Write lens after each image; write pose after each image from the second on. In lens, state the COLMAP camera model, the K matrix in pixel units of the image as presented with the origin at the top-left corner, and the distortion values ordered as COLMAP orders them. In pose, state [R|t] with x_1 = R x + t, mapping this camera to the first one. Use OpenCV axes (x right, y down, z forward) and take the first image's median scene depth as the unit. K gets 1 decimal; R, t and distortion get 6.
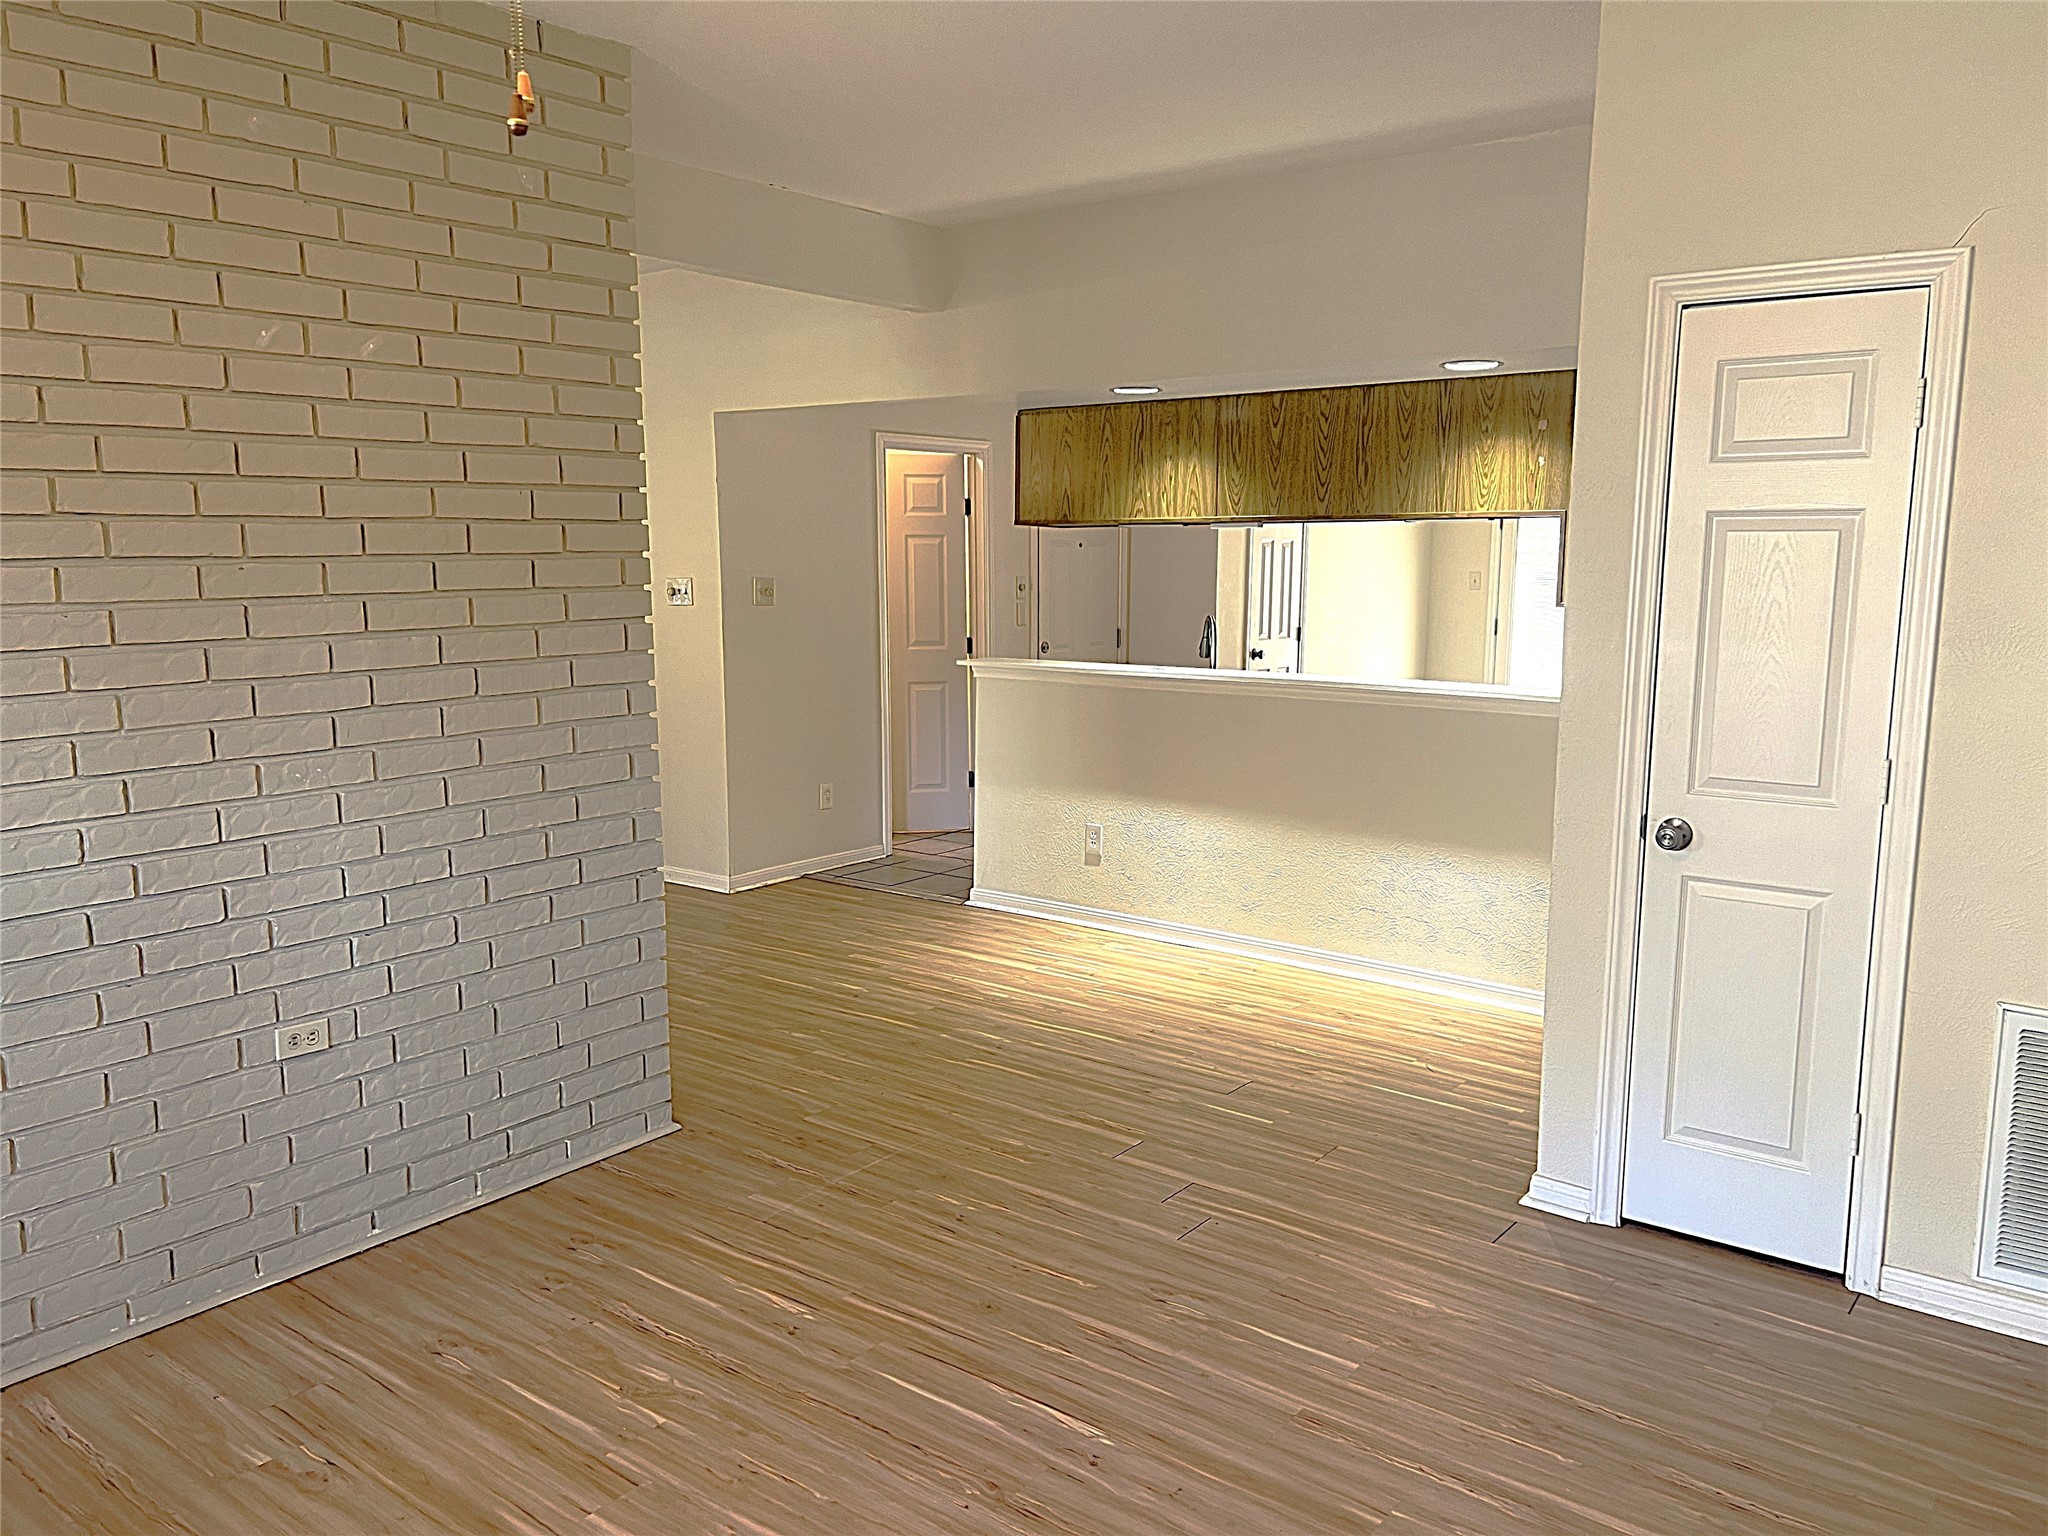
lens RADIAL K [[1546.5, 0, 1033.3], [0, 1546.5, 773.7], [0, 0, 1]] dist [0.075426, -0.094504]
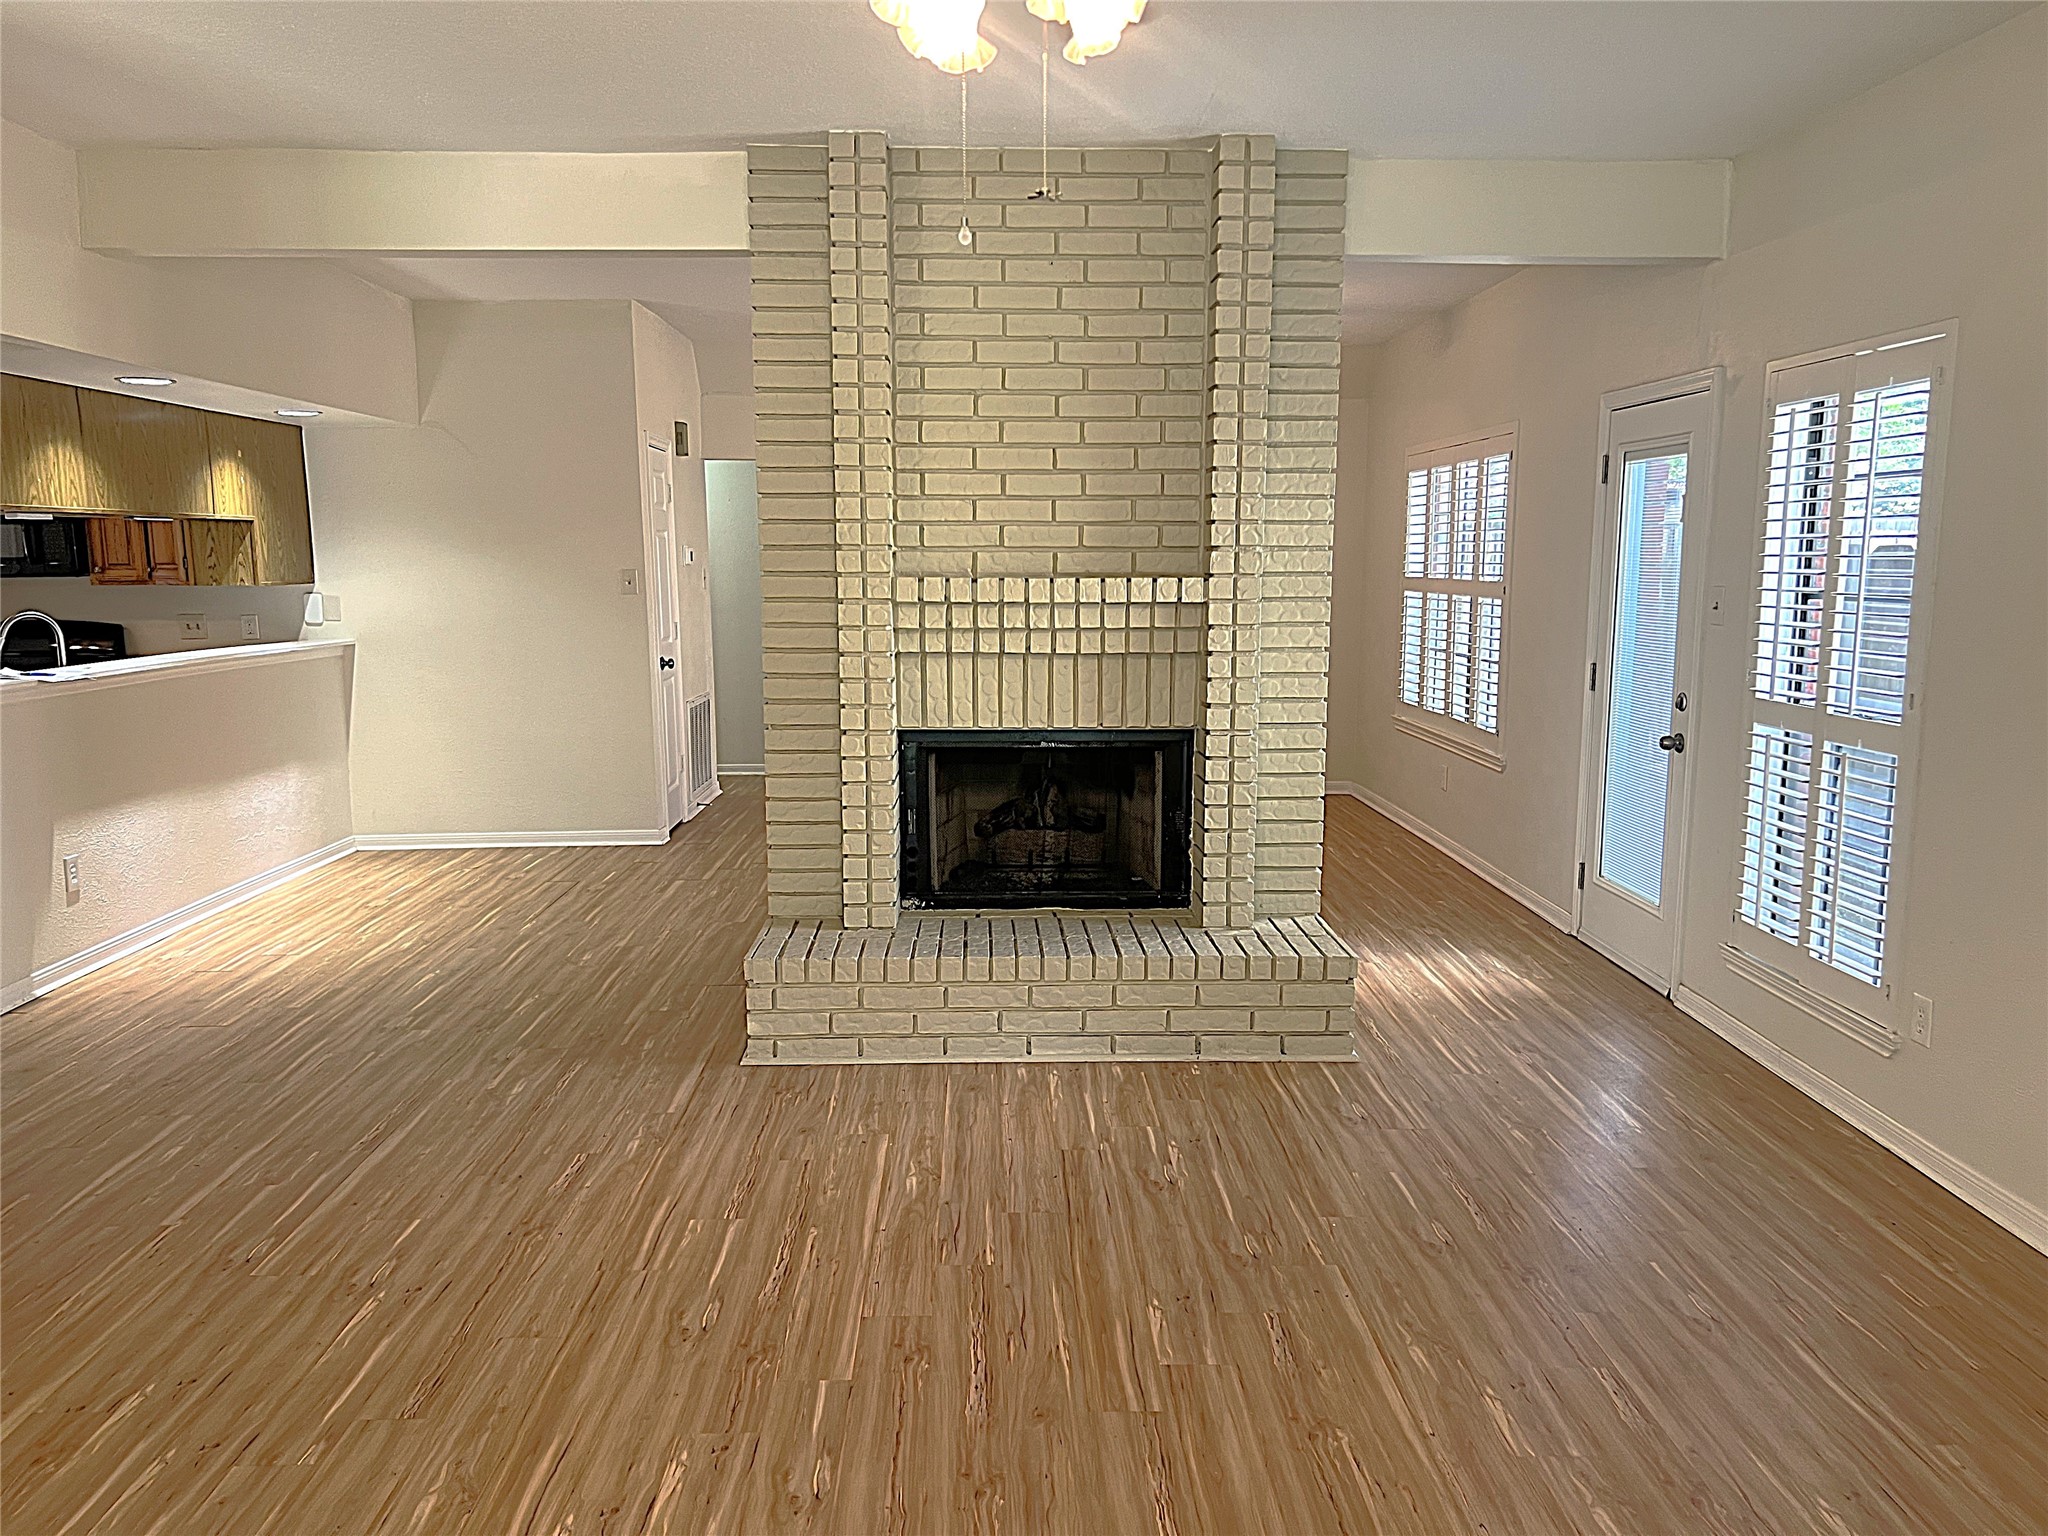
lens RADIAL K [[1546.5, 0, 1028.3], [0, 1546.5, 786.0], [0, 0, 1]] dist [0.075426, -0.094504]
pose [[-0.630373, -0.120298, 0.766914, -1.324805], [0.112817, 0.963235, 0.243825, -0.218357], [-0.768051, 0.240222, -0.593626, 1.497348]]
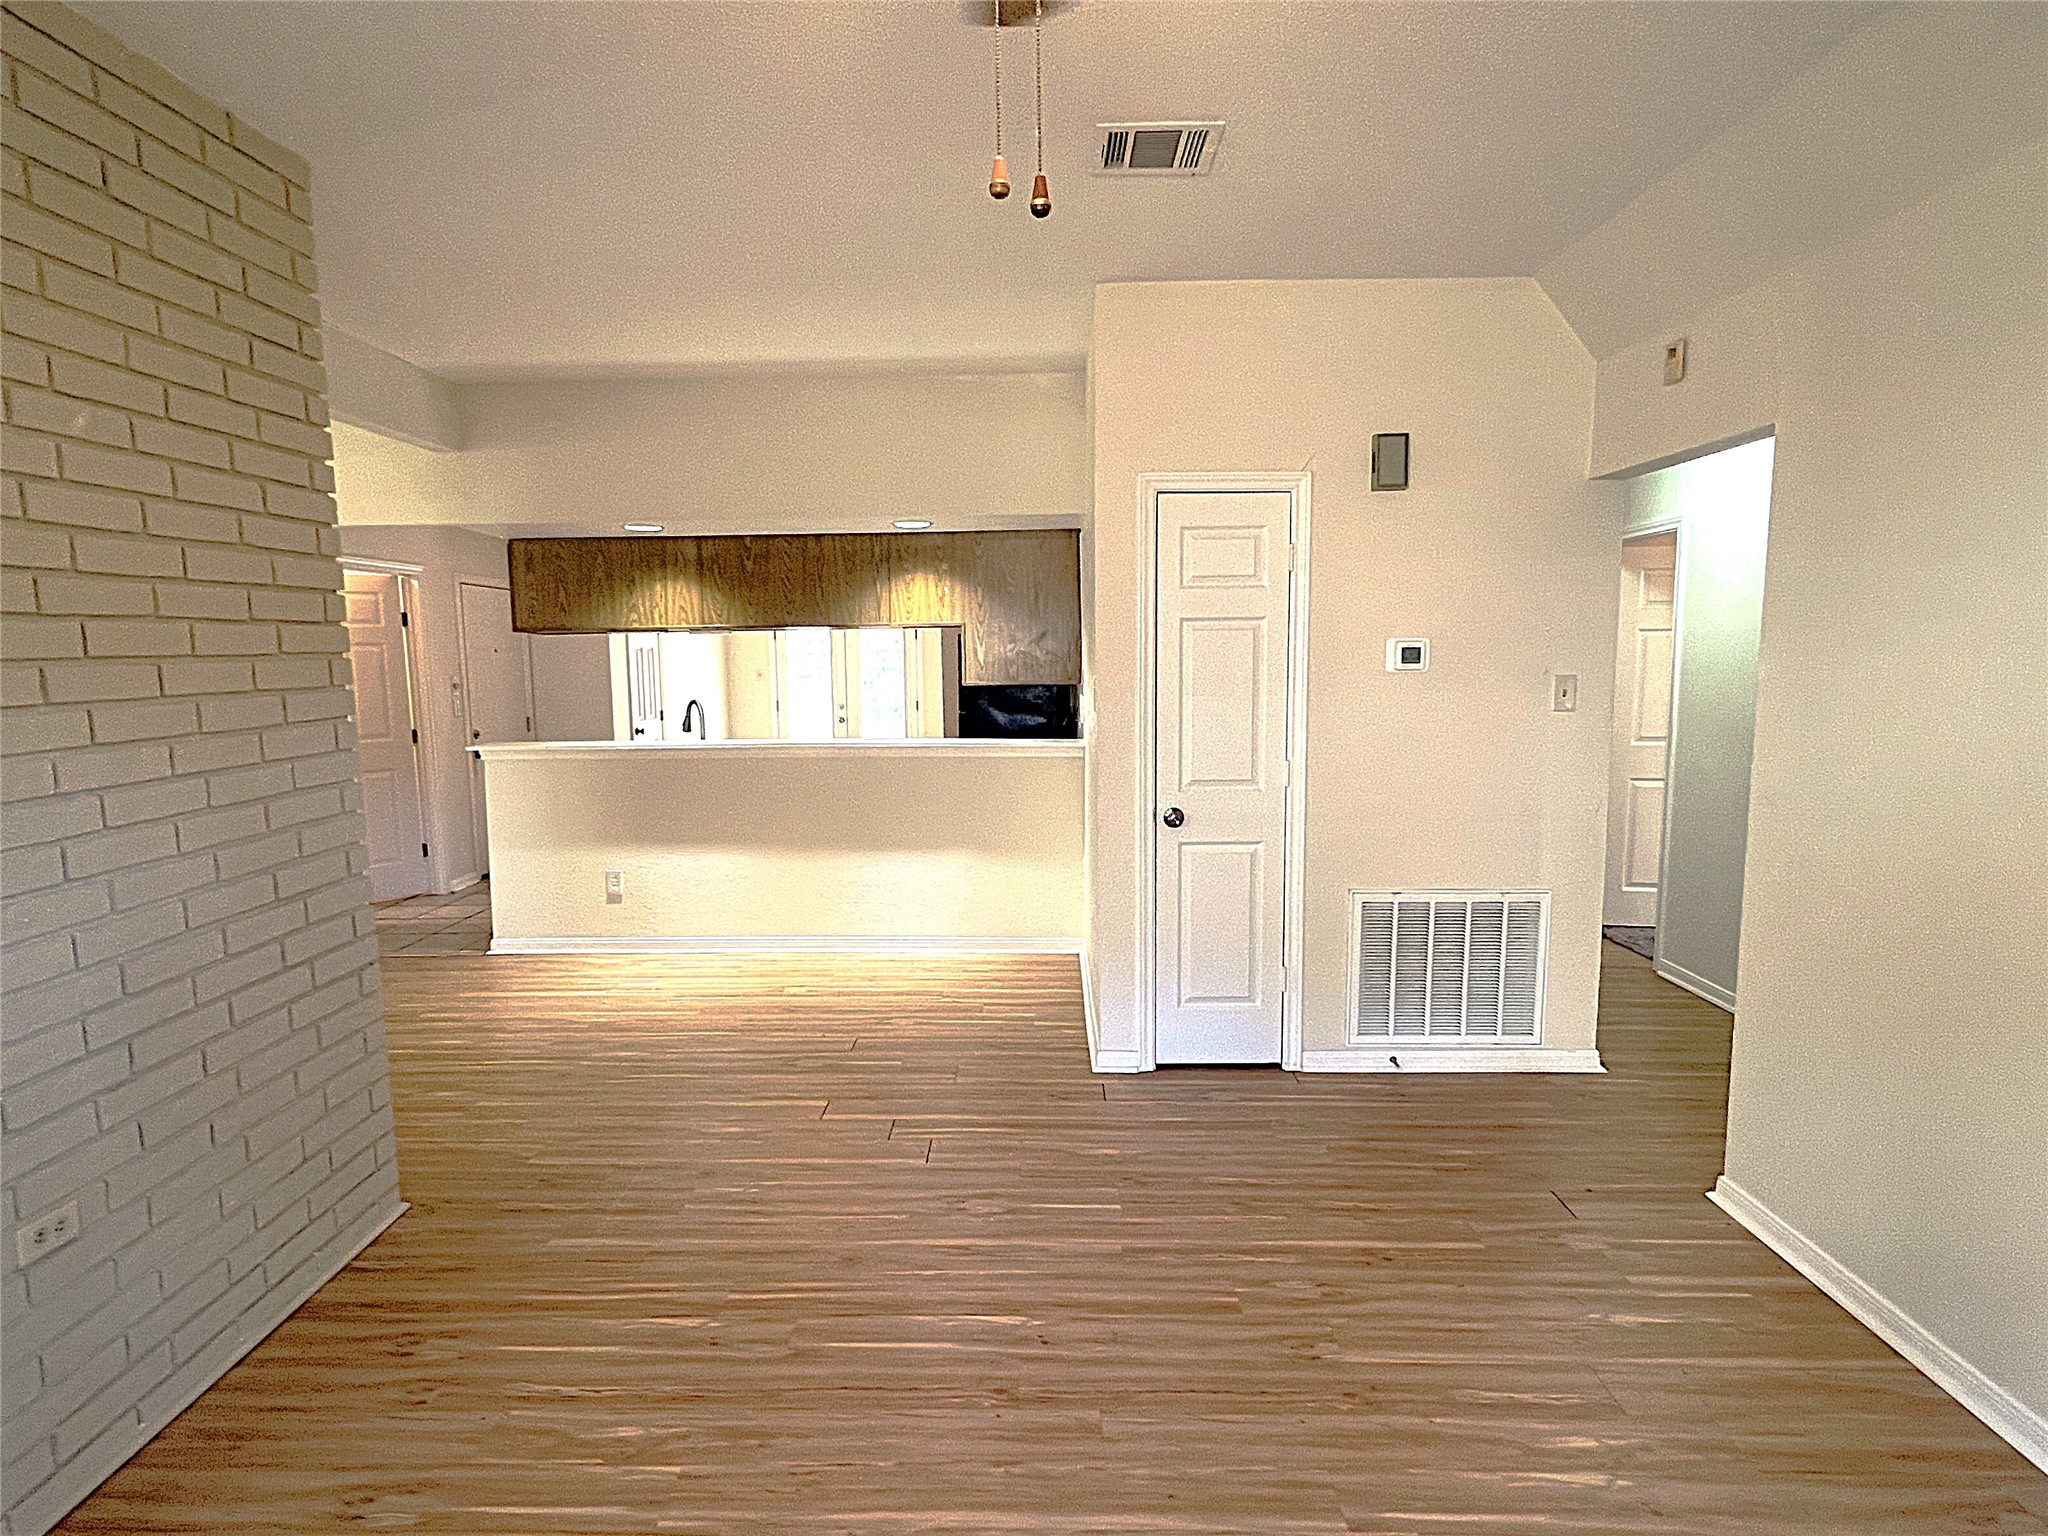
lens RADIAL K [[1047.8, 0, 1019.2], [0, 1047.8, 770.2], [0, 0, 1]] dist [0.003905, -0.000079]
pose [[0.804196, -0.078911, 0.589102, -0.257816], [0.100105, 0.994971, -0.003377, -0.016379], [-0.585873, 0.061688, 0.808051, 0.160675]]
